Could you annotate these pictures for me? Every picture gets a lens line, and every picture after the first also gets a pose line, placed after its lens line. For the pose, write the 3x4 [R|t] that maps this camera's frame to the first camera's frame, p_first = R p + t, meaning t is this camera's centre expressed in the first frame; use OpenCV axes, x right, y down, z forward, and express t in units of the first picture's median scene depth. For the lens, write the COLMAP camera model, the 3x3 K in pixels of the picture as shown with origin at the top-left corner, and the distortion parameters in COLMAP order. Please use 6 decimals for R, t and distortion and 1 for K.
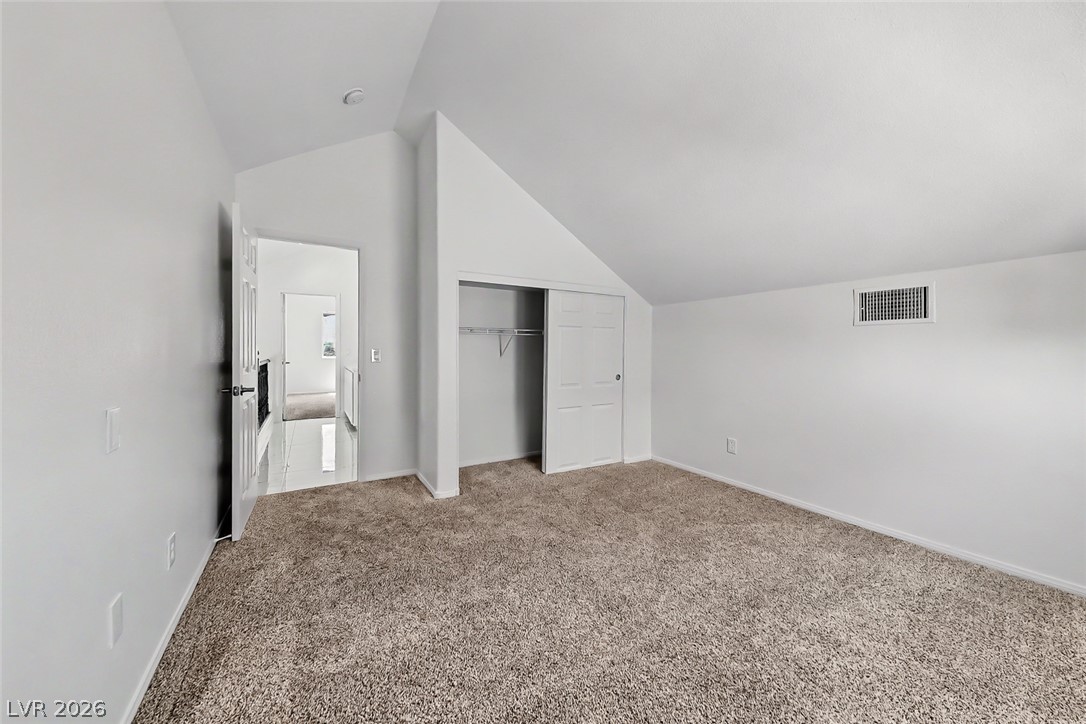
lens RADIAL K [[374.8, 0, 539.9], [0, 374.8, 355.6], [0, 0, 1]] dist [0.007247, -0.000970]
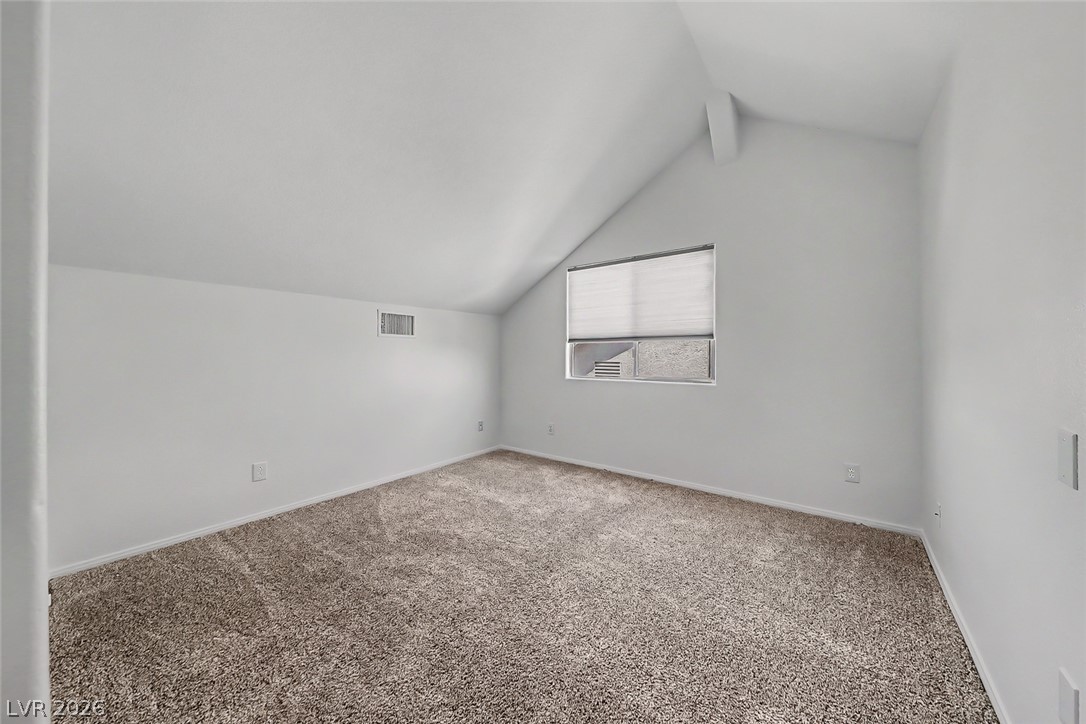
lens RADIAL K [[374.8, 0, 541.2], [0, 374.8, 355.8], [0, 0, 1]] dist [0.007247, -0.000970]
pose [[-0.360356, -0.009403, 0.932767, -0.628818], [0.009421, 0.999862, 0.013719, -0.023640], [-0.932767, 0.013731, -0.360217, 0.956757]]
